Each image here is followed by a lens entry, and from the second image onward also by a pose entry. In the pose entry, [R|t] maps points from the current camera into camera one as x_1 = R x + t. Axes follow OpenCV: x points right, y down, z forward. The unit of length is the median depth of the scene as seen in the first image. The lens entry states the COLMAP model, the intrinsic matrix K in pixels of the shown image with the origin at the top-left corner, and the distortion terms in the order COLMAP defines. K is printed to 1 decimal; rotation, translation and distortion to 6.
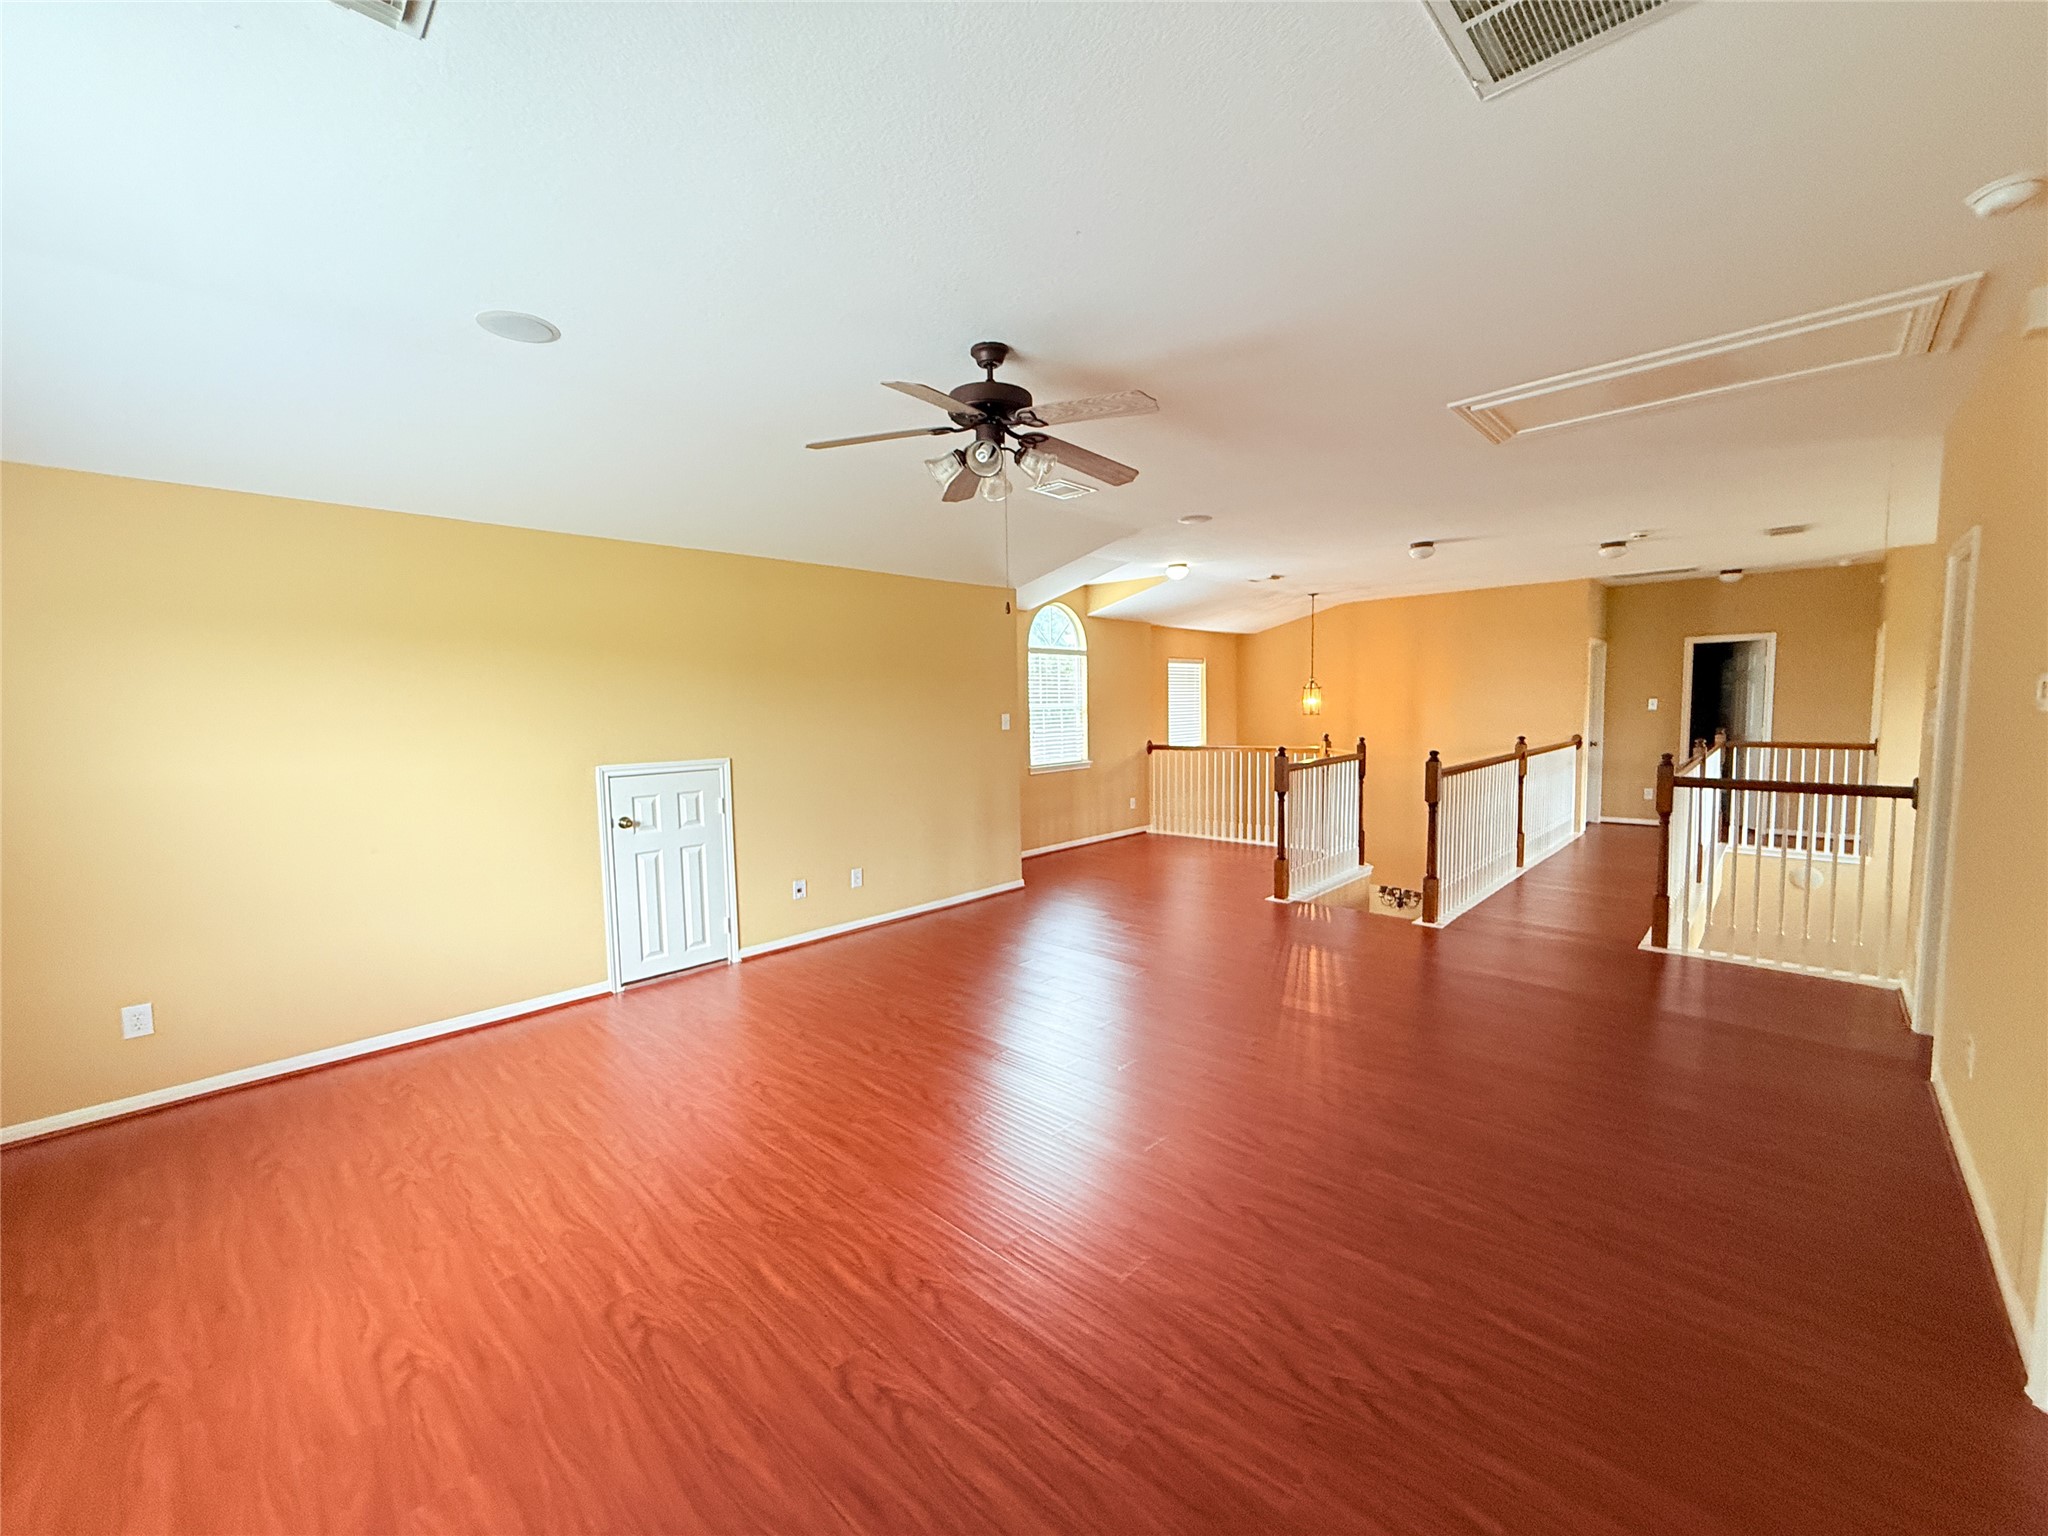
lens RADIAL K [[812.6, 0, 1010.1], [0, 812.6, 761.9], [0, 0, 1]] dist [0.003135, 0.000619]
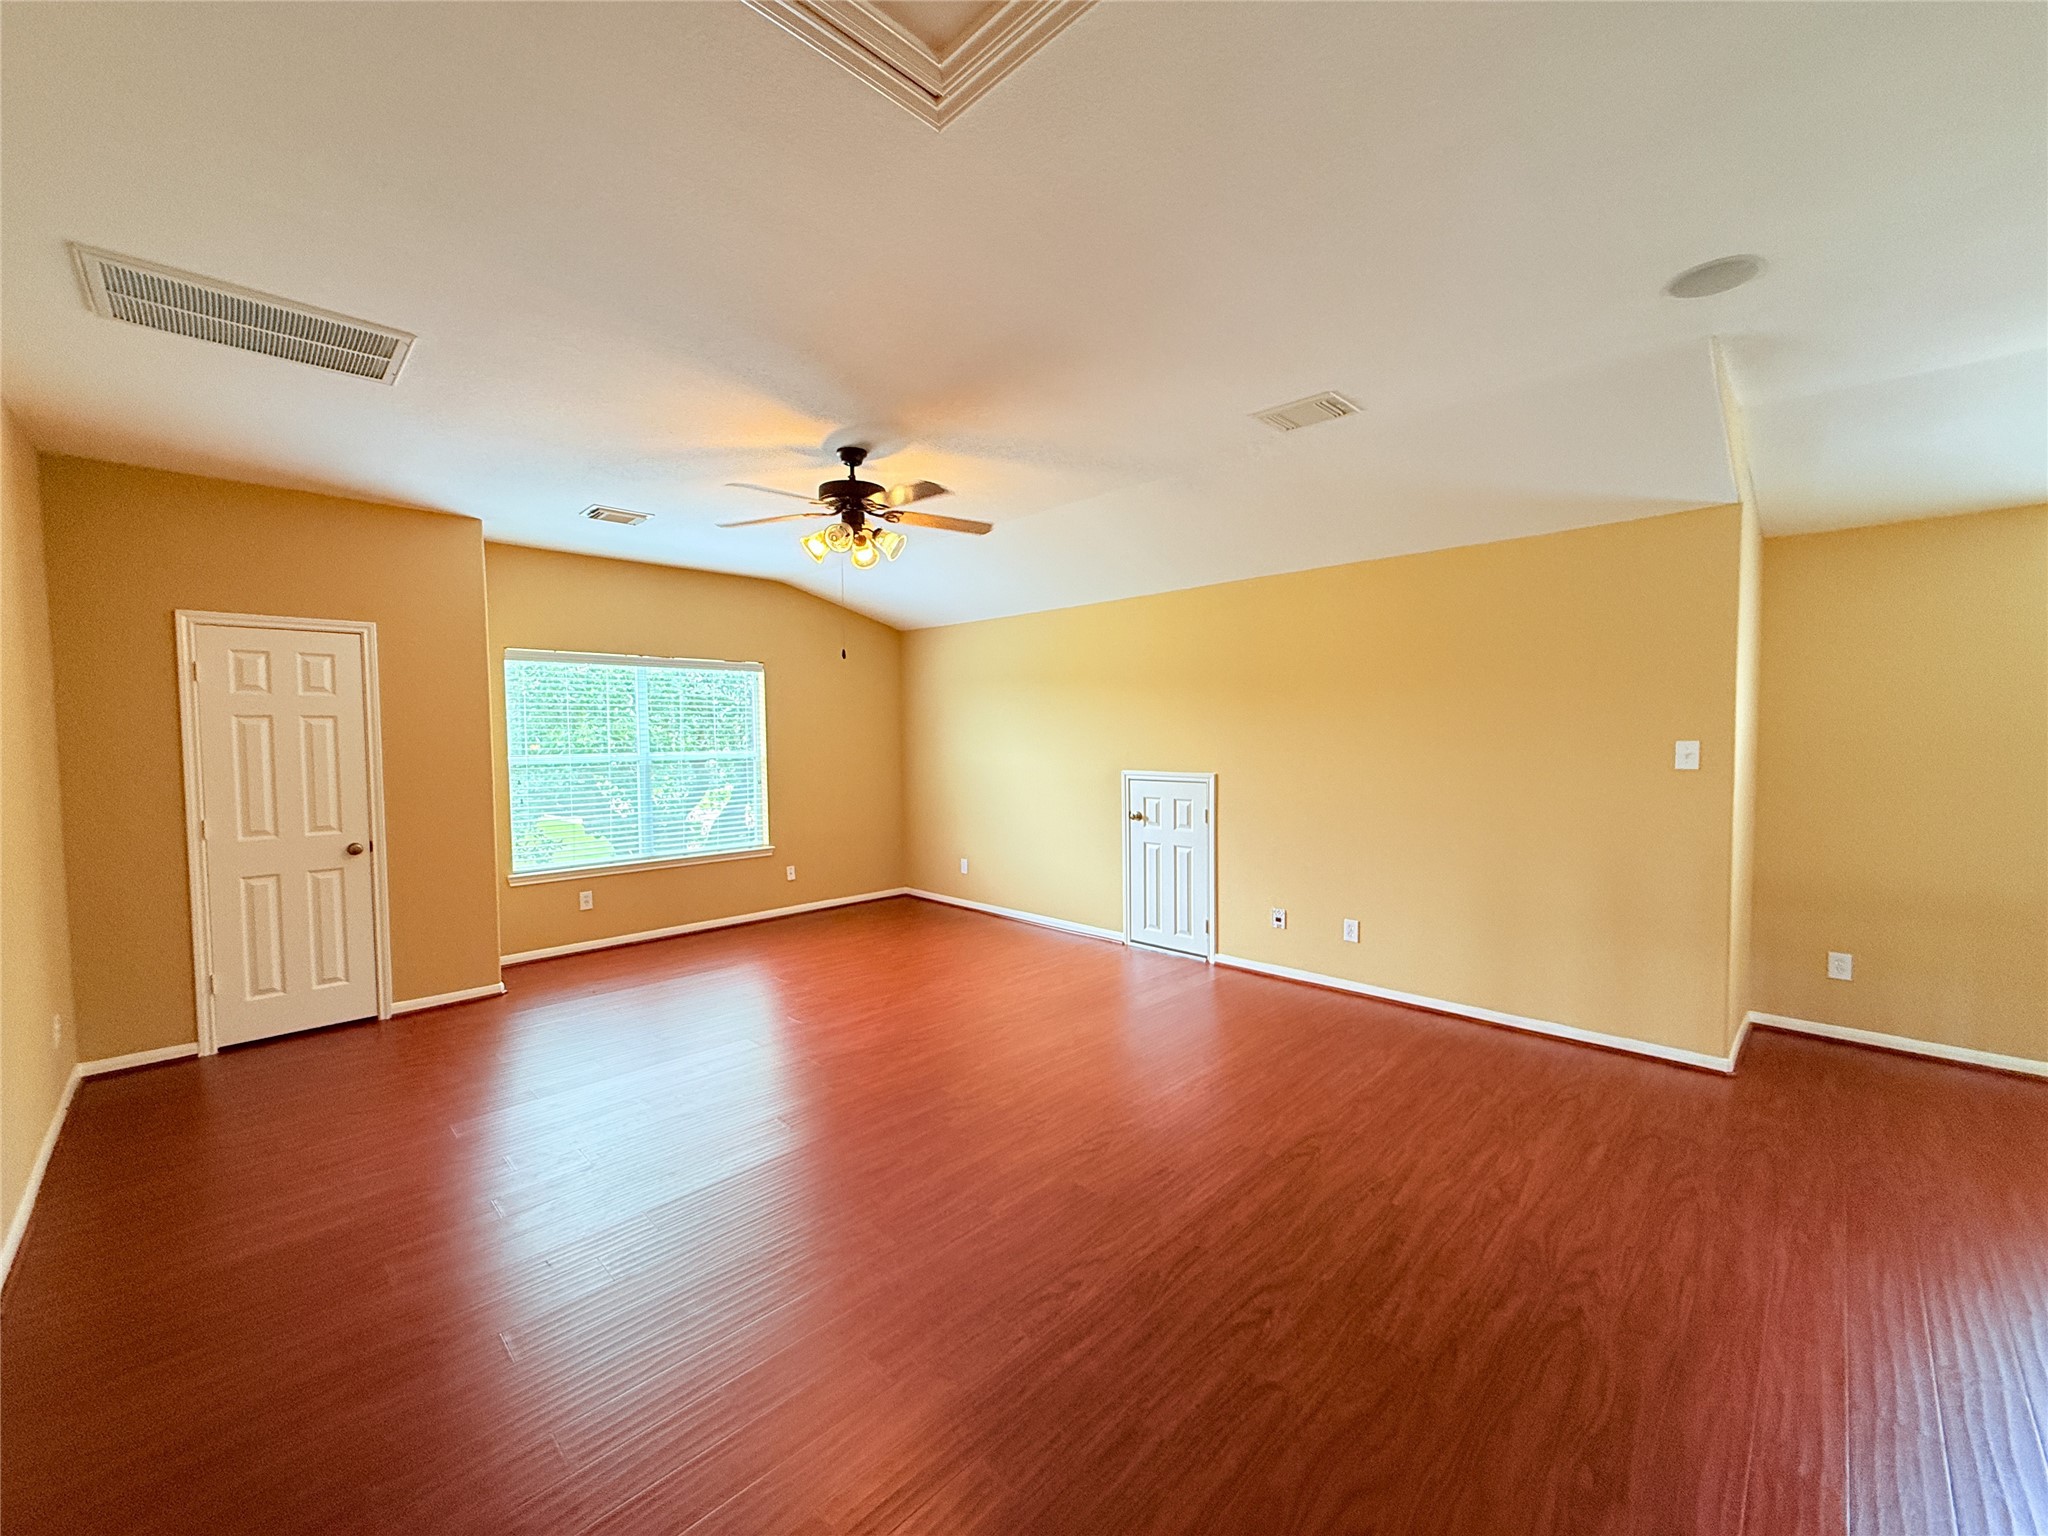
lens RADIAL K [[812.6, 0, 1014.8], [0, 812.6, 767.4], [0, 0, 1]] dist [0.003135, 0.000619]
pose [[-0.016563, 0.064137, -0.997804, 0.913448], [-0.056329, 0.996296, 0.064975, -0.083717], [0.998275, 0.057281, -0.012889, 0.941257]]
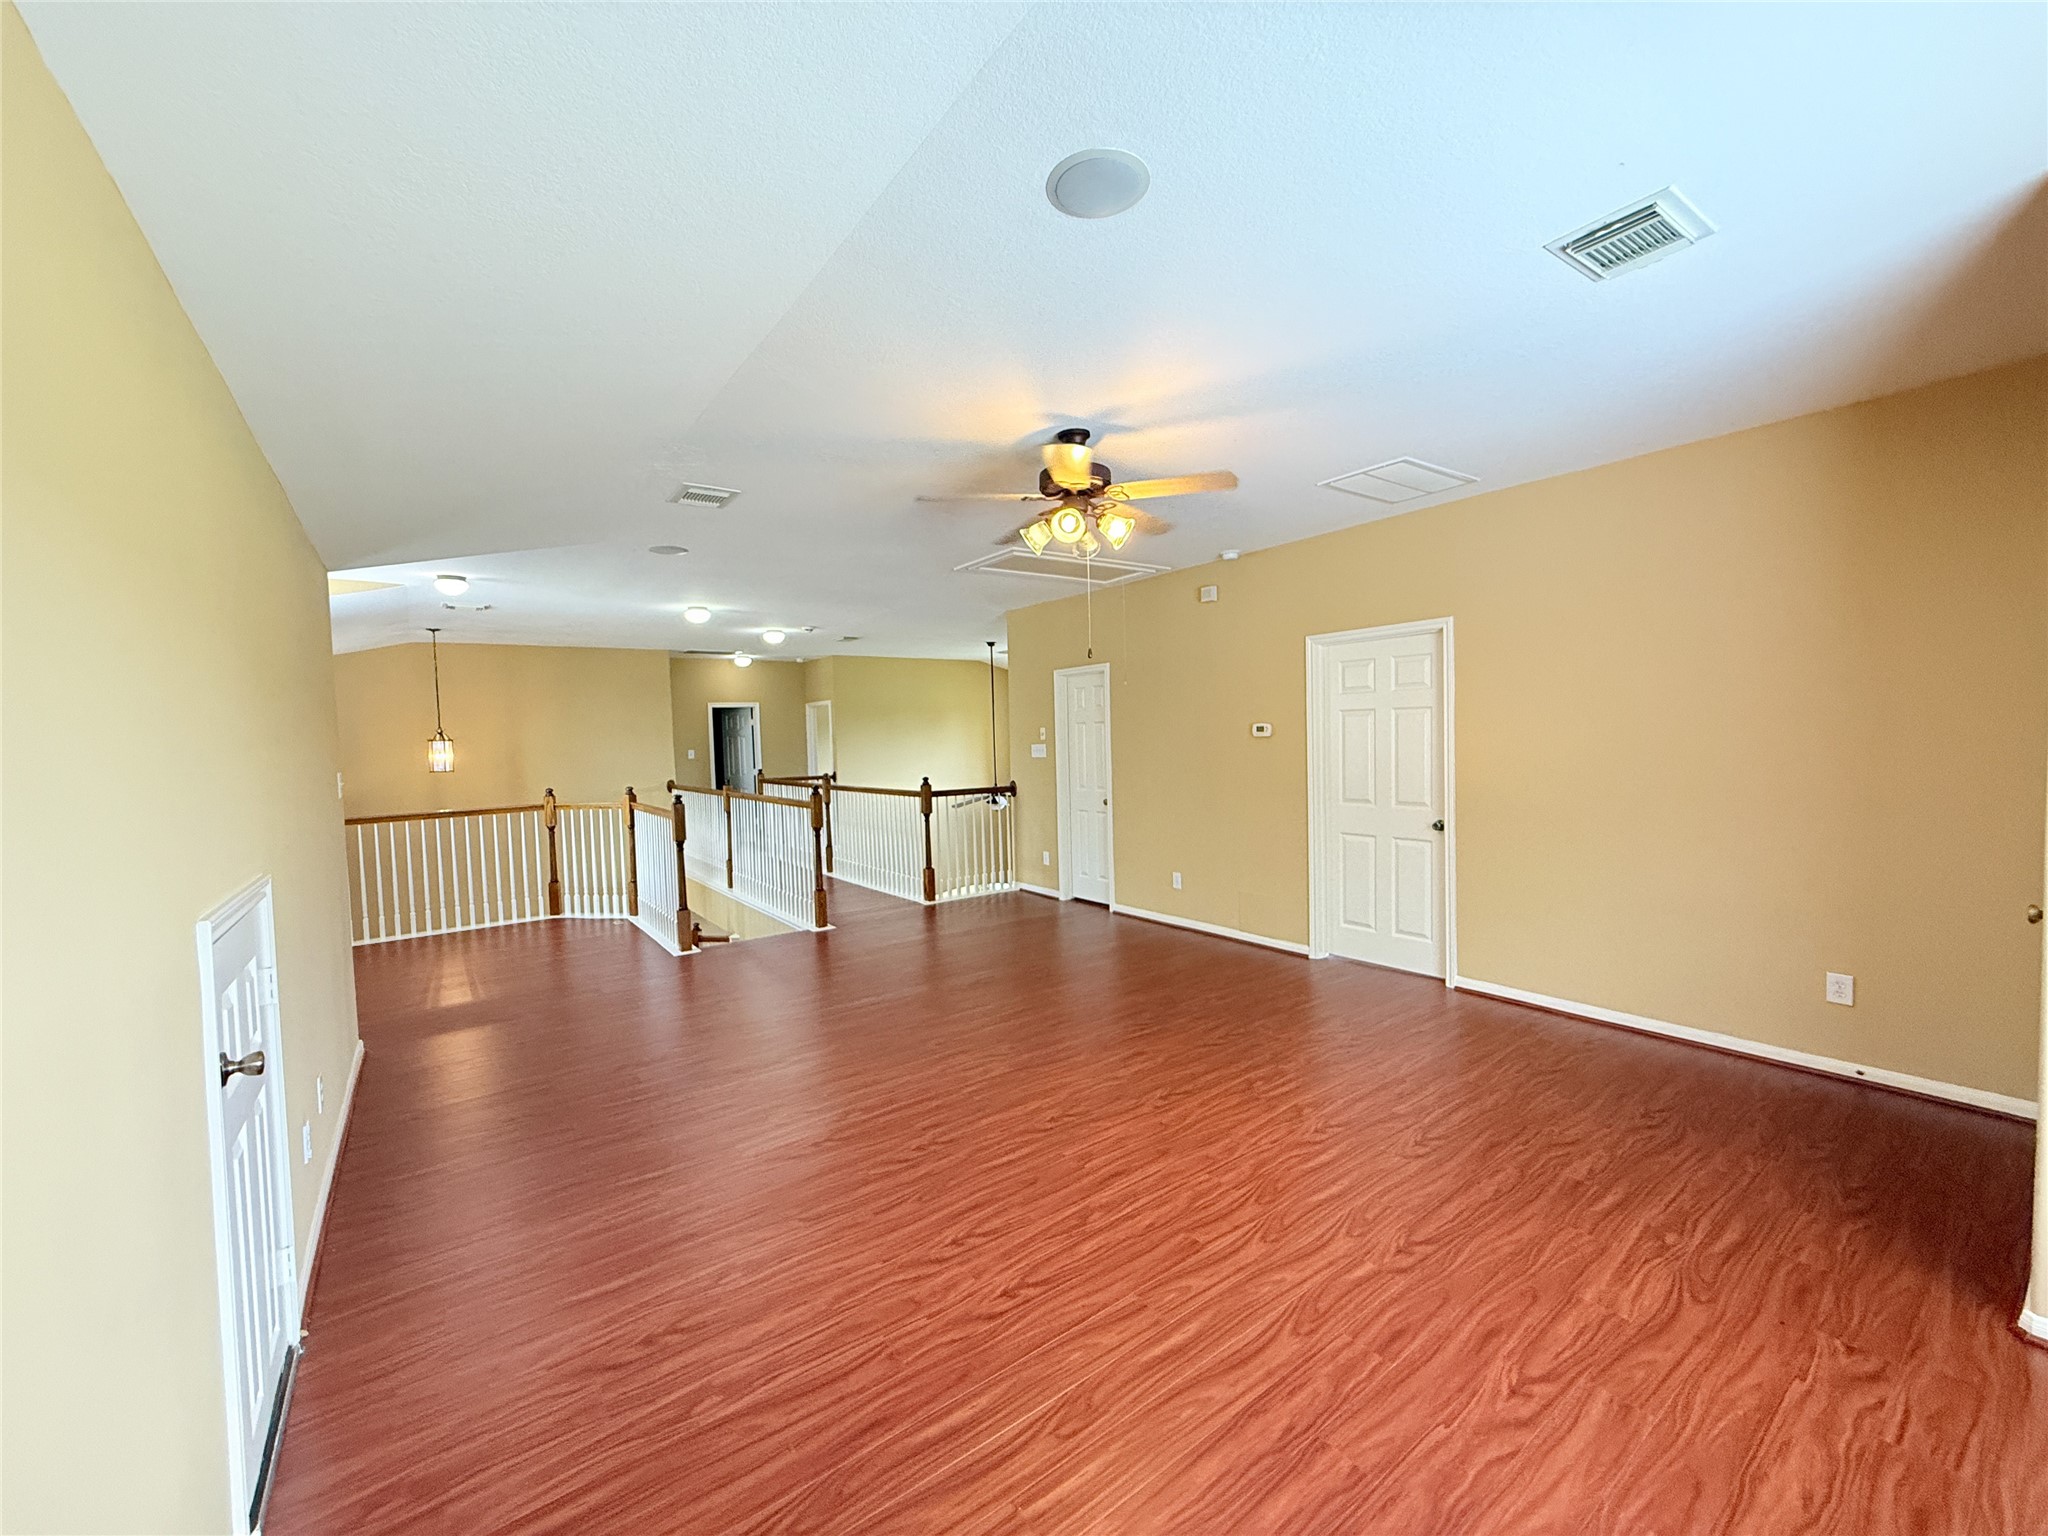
lens RADIAL K [[812.6, 0, 1026.1], [0, 812.6, 772.7], [0, 0, 1]] dist [0.003135, 0.000619]
pose [[0.171248, -0.031737, 0.984717, -0.866611], [0.094966, 0.995359, 0.015565, -0.030411], [-0.980640, 0.090849, 0.173467, 0.657826]]
